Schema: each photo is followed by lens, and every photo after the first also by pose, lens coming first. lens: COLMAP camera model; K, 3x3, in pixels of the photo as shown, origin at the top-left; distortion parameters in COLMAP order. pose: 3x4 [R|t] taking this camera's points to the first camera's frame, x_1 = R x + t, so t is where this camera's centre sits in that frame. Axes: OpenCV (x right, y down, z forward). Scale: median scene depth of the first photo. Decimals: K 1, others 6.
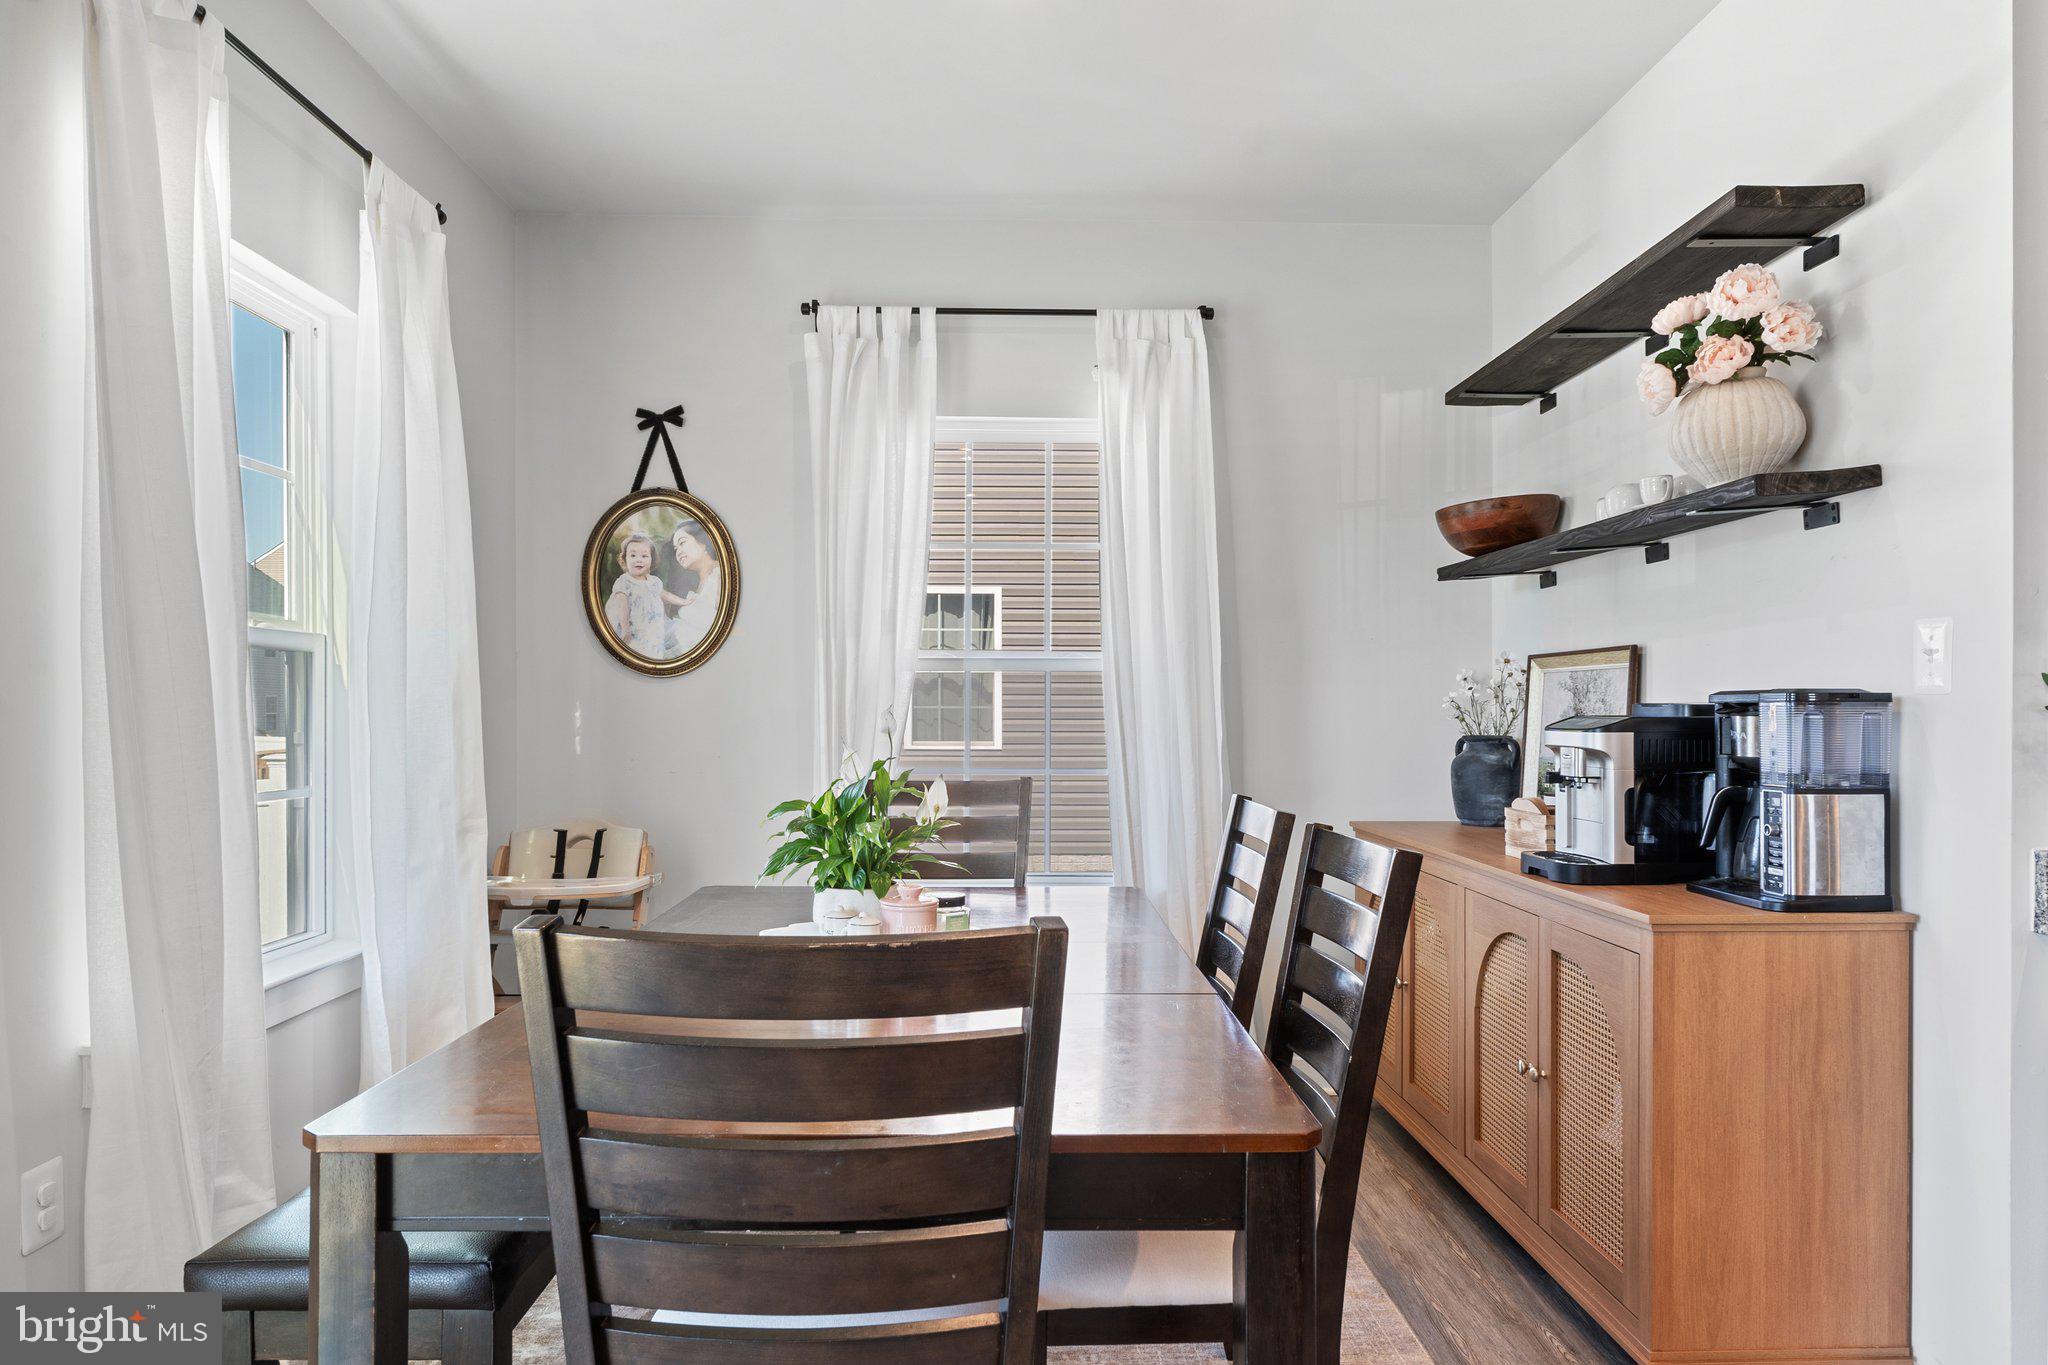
lens RADIAL K [[1282.9, 0, 1033.2], [0, 1282.9, 704.3], [0, 0, 1]] dist [-0.009074, 0.001446]
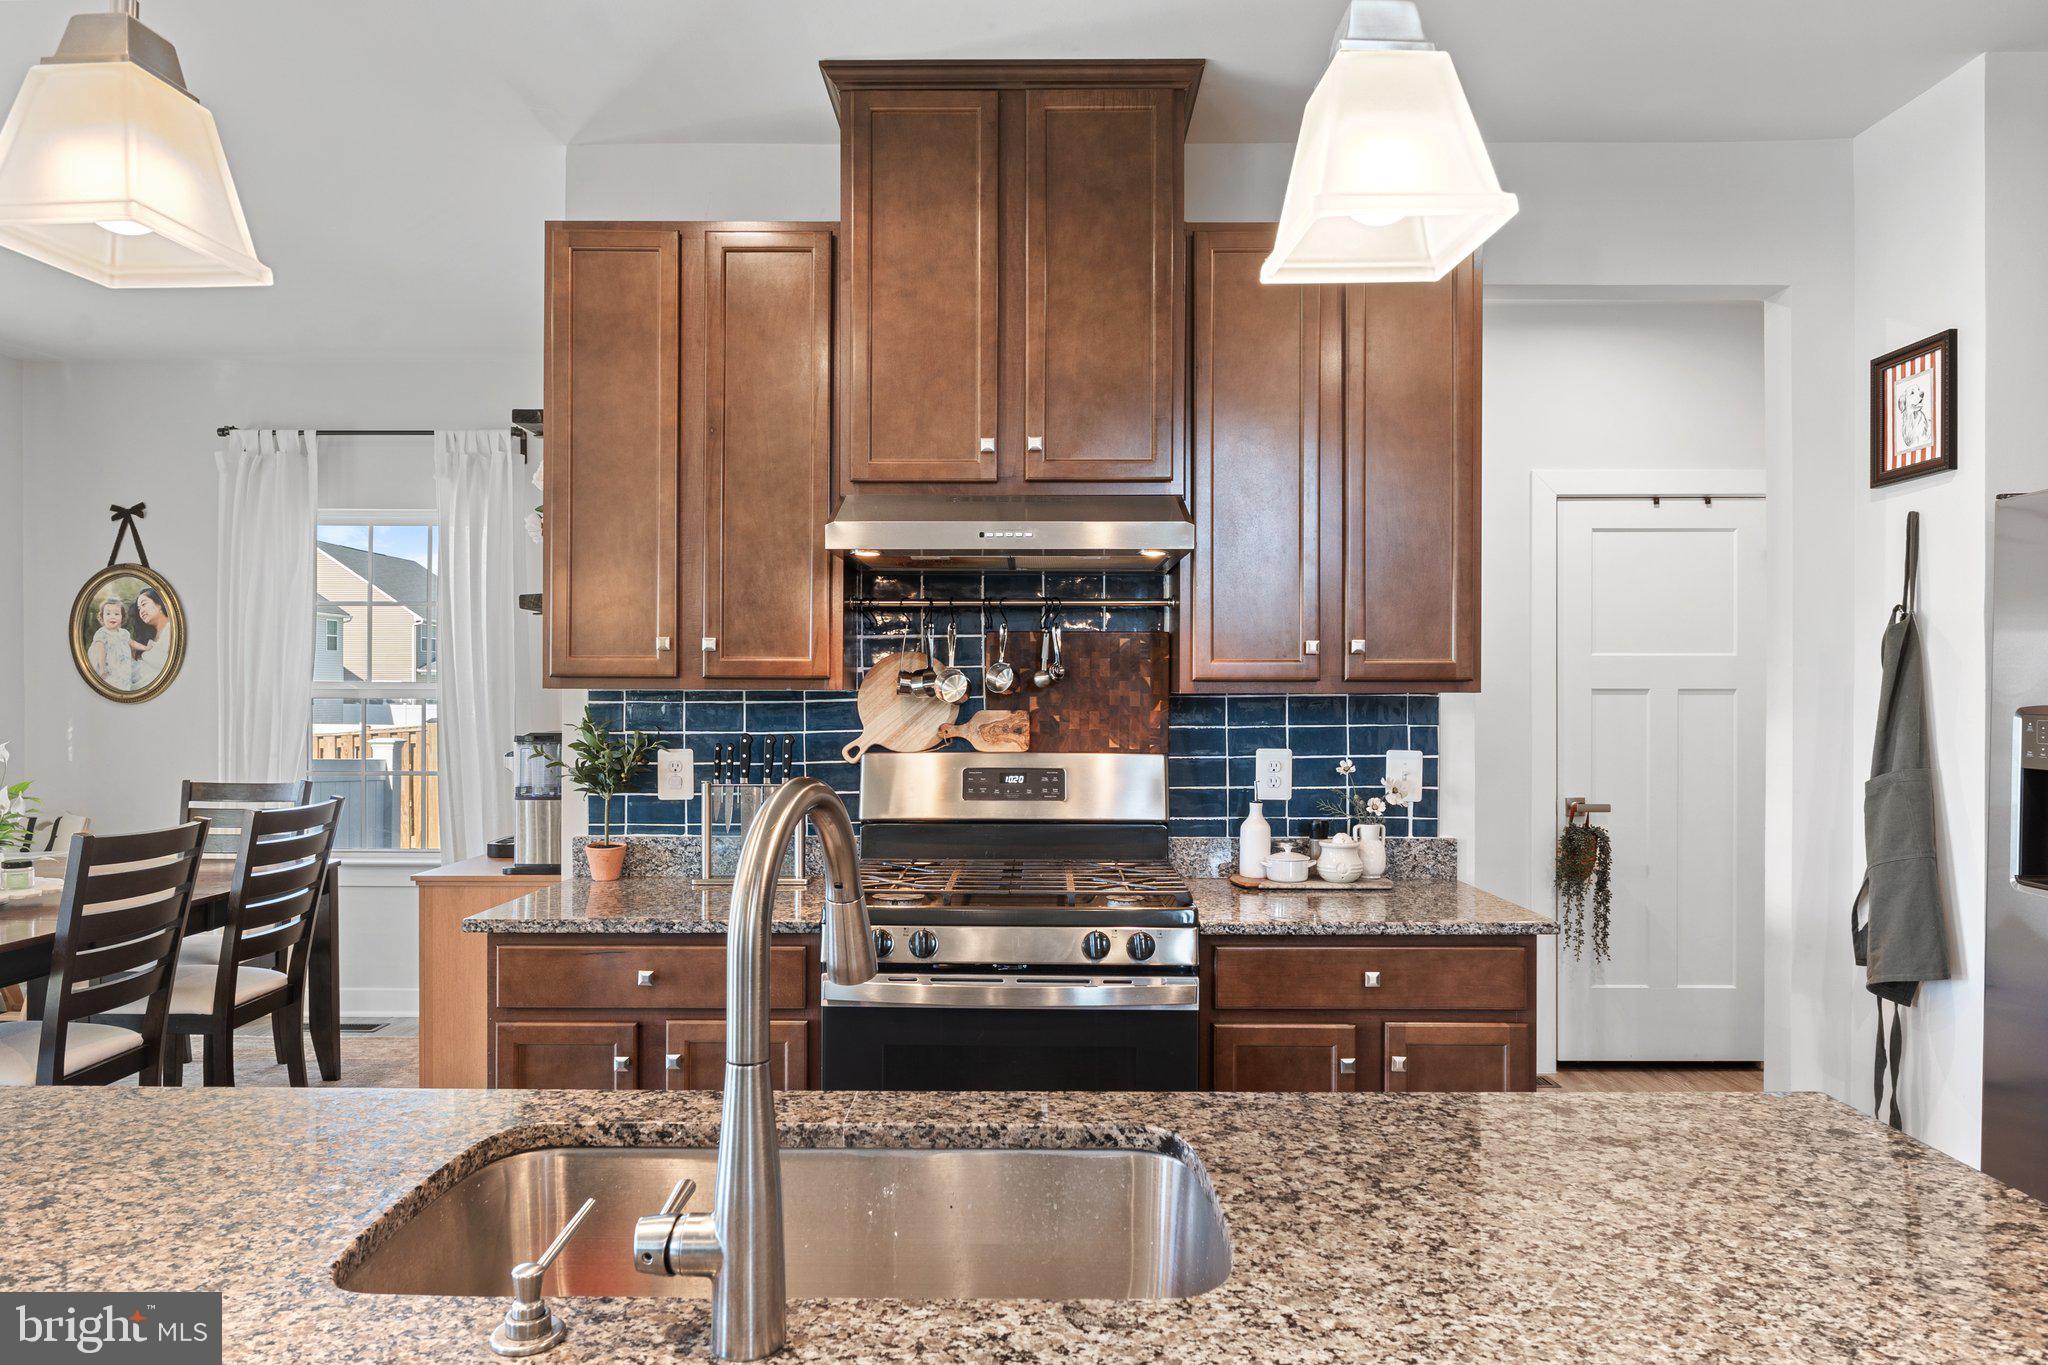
lens RADIAL K [[1282.9, 0, 1017.1], [0, 1282.9, 689.0], [0, 0, 1]] dist [-0.009074, 0.001446]
pose [[0.999372, -0.001095, -0.035419, 0.695889], [0.001151, 0.999998, 0.001548, -0.038184], [0.035417, -0.001588, 0.999371, -0.312126]]
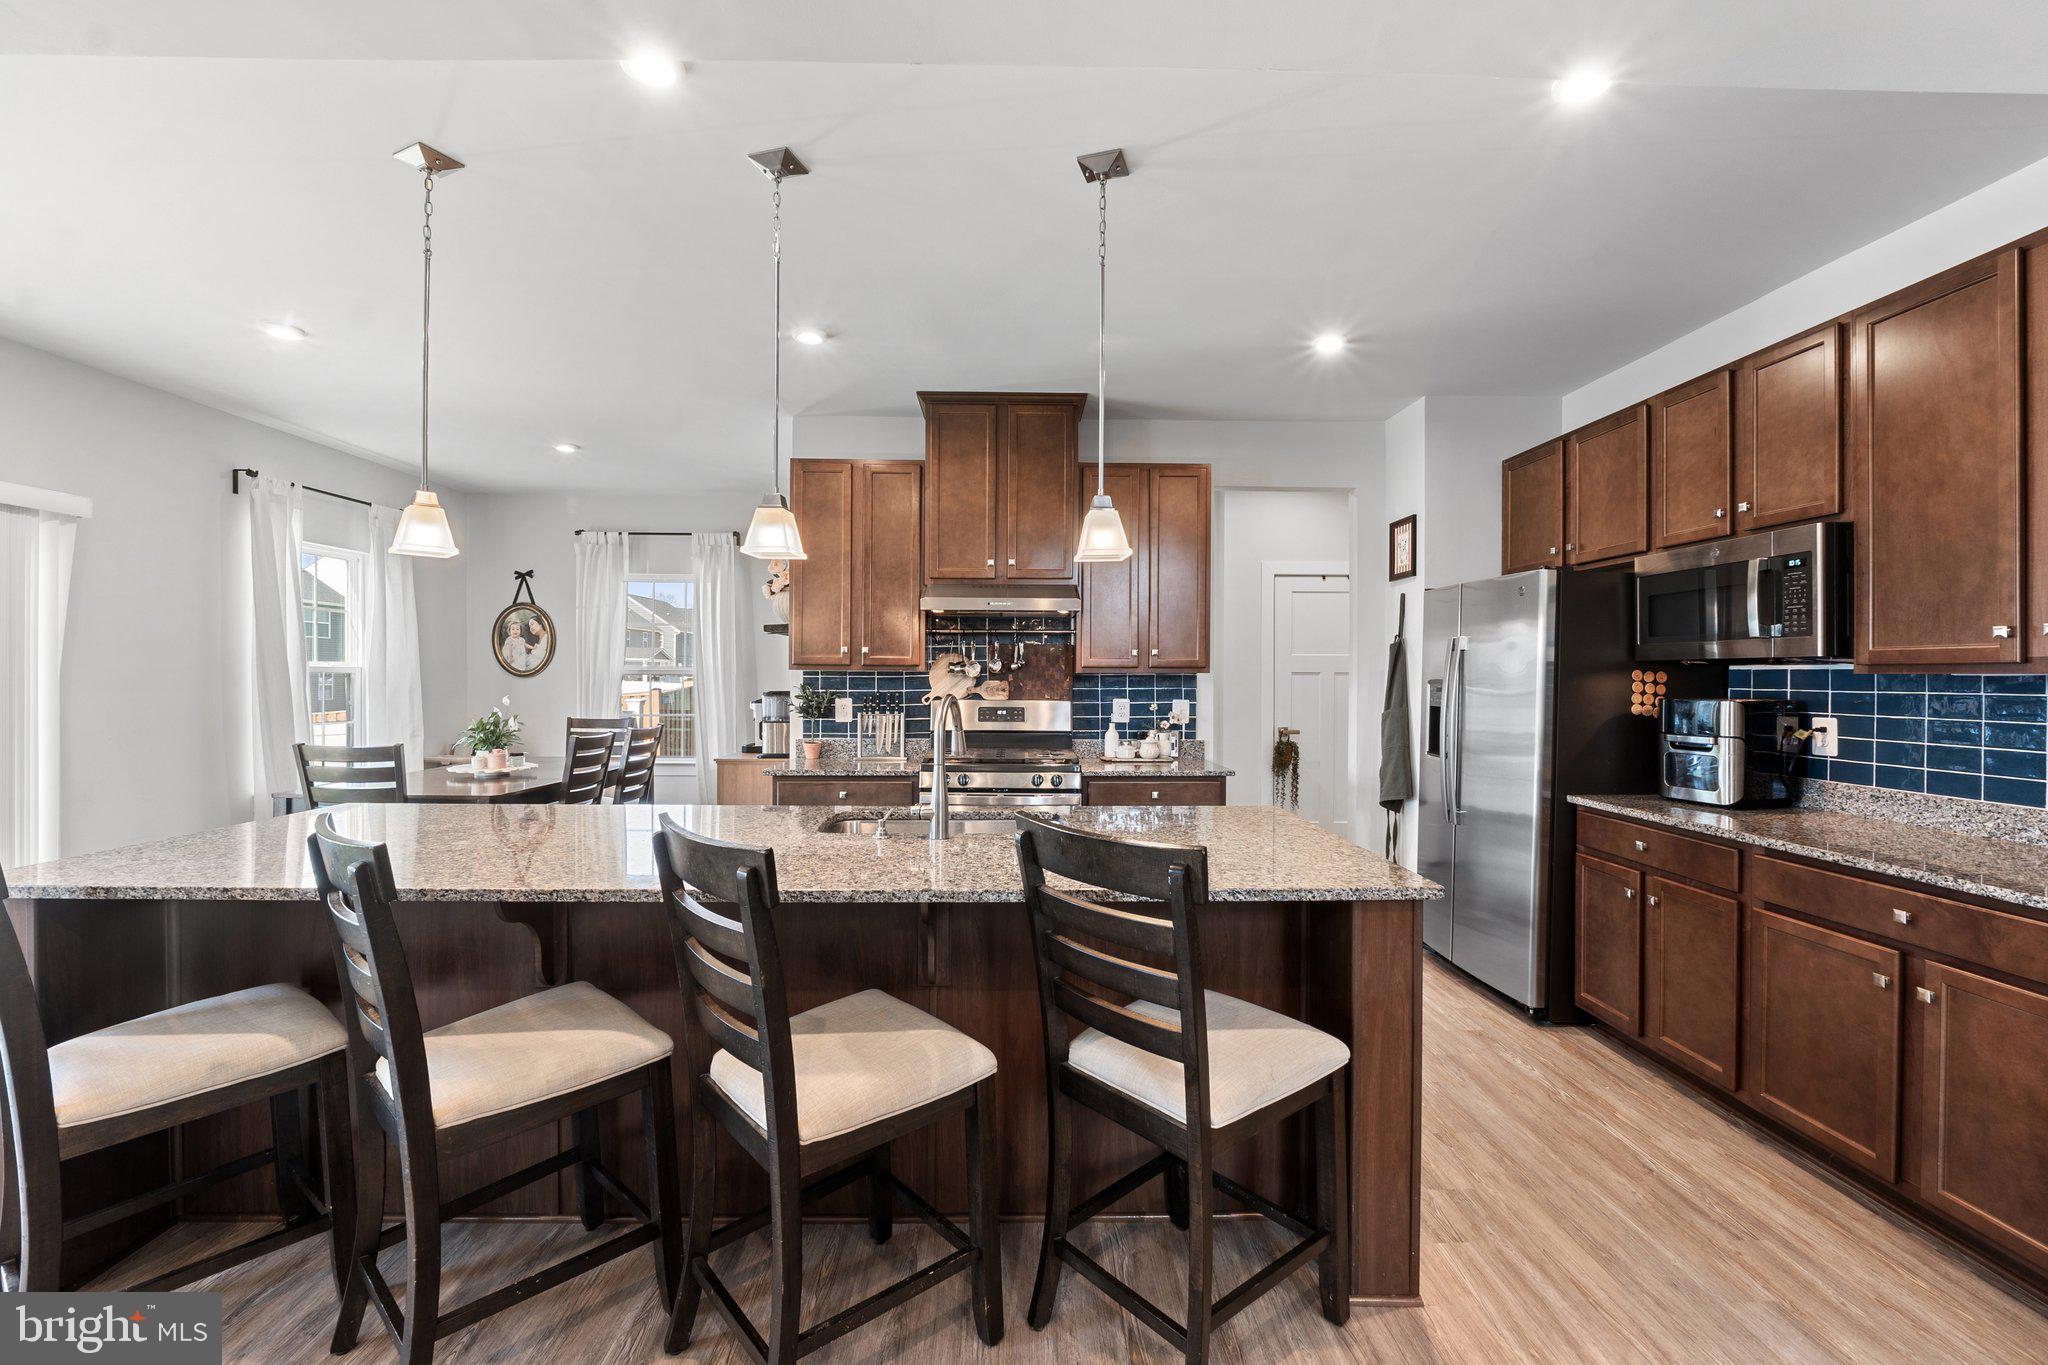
lens RADIAL K [[845.1, 0, 1028.8], [0, 845.1, 678.0], [0, 0, 1]] dist [-0.015293, 0.000217]
pose [[0.999996, 0.002074, 0.001939, 0.700021], [-0.002091, 0.999962, 0.008465, -0.037018], [-0.001921, -0.008469, 0.999962, -0.653531]]
